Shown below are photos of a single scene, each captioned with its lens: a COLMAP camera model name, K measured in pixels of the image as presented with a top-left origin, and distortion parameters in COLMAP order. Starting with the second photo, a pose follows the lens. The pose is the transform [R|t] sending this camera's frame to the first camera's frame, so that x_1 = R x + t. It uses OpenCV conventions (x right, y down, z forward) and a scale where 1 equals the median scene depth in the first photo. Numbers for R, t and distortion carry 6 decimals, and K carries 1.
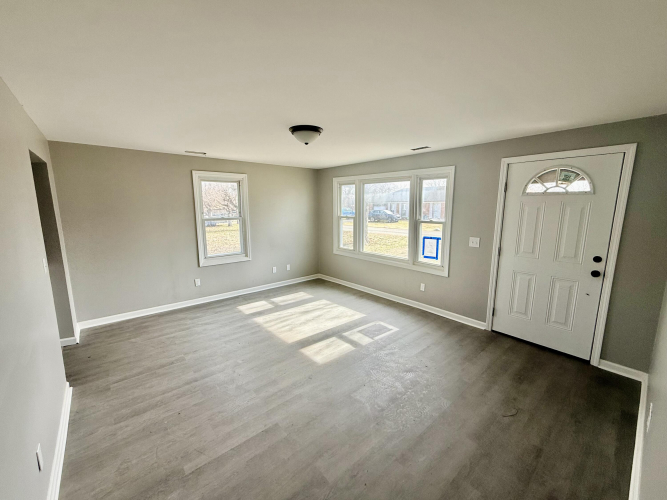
lens RADIAL K [[264.4, 0, 331.7], [0, 264.4, 249.2], [0, 0, 1]] dist [-0.001339, -0.000097]
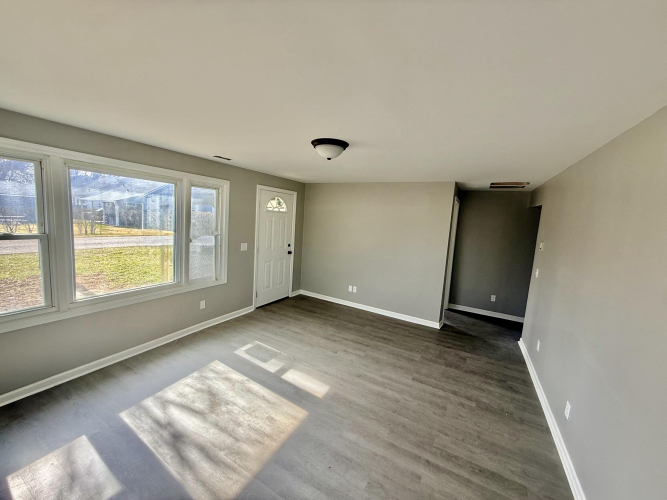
lens RADIAL K [[280.2, 0, 321.1], [0, 280.2, 249.7], [0, 0, 1]] dist [-0.000035, -0.000077]
pose [[-0.337712, -0.133788, 0.931693, -0.723098], [0.093780, 0.980139, 0.174737, -0.186966], [-0.936566, 0.146385, -0.318458, 0.973213]]
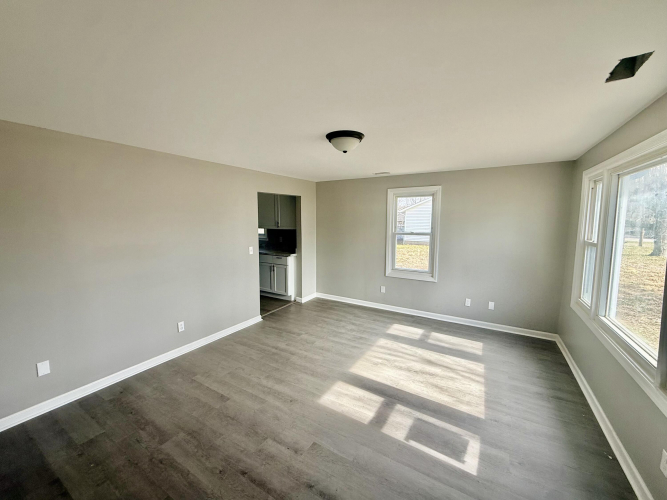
lens RADIAL K [[264.4, 0, 331.7], [0, 264.4, 249.2], [0, 0, 1]] dist [-0.001339, -0.000097]
pose [[0.328506, 0.107901, -0.938318, 0.531839], [-0.155861, 0.986026, 0.058820, -0.086767], [0.931553, 0.126924, 0.340733, 0.490967]]
